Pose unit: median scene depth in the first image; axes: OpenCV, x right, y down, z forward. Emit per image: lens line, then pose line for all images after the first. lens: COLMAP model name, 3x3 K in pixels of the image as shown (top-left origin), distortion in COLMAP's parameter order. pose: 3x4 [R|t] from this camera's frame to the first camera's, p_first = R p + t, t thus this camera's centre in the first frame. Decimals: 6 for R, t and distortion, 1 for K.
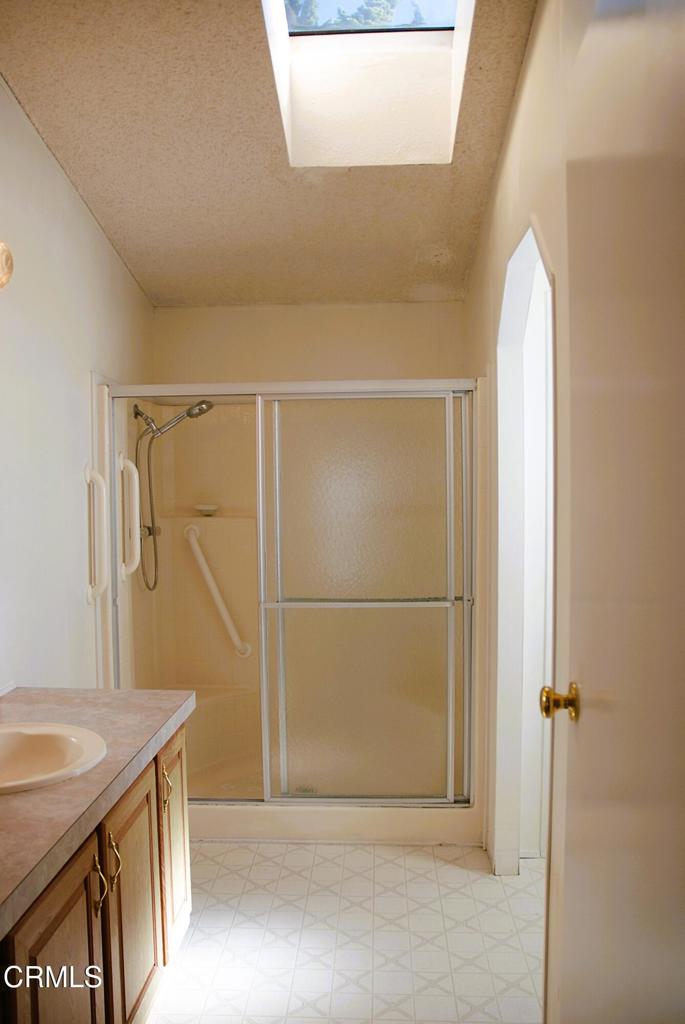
lens RADIAL K [[788.9, 0, 342.5], [0, 788.9, 512.0], [0, 0, 1]] dist [-0.166422, 0.152233]
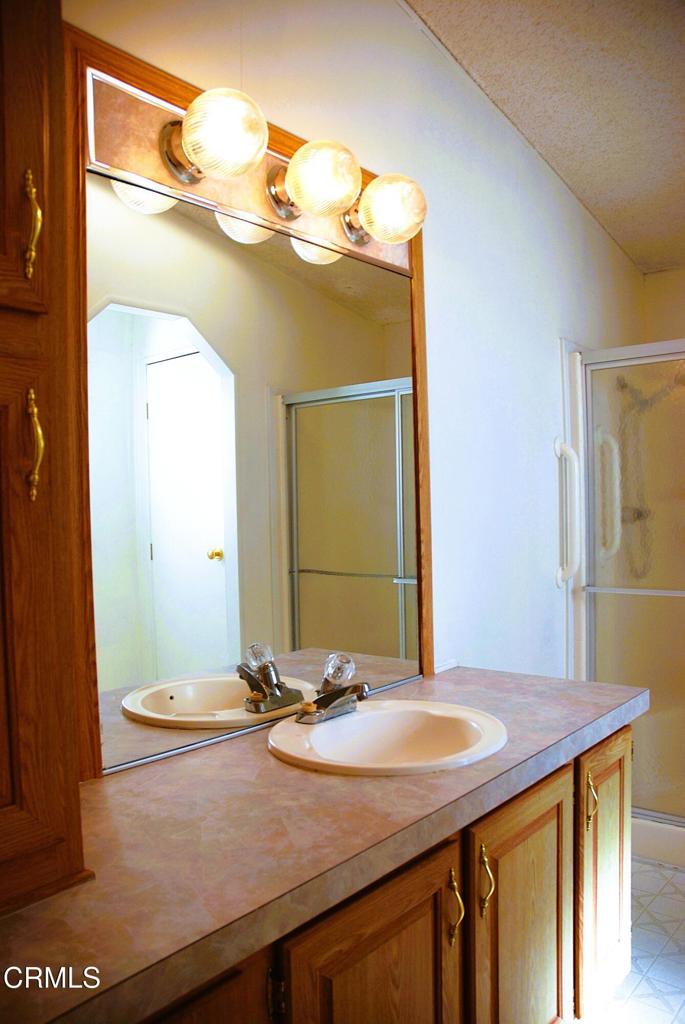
lens RADIAL K [[788.9, 0, 342.5], [0, 788.9, 512.0], [0, 0, 1]] dist [-0.166422, 0.152233]
pose [[0.799583, -0.003584, -0.600545, 0.048633], [0.006598, 0.999974, 0.002817, 0.046400], [0.600519, -0.006215, 0.799586, 0.191304]]
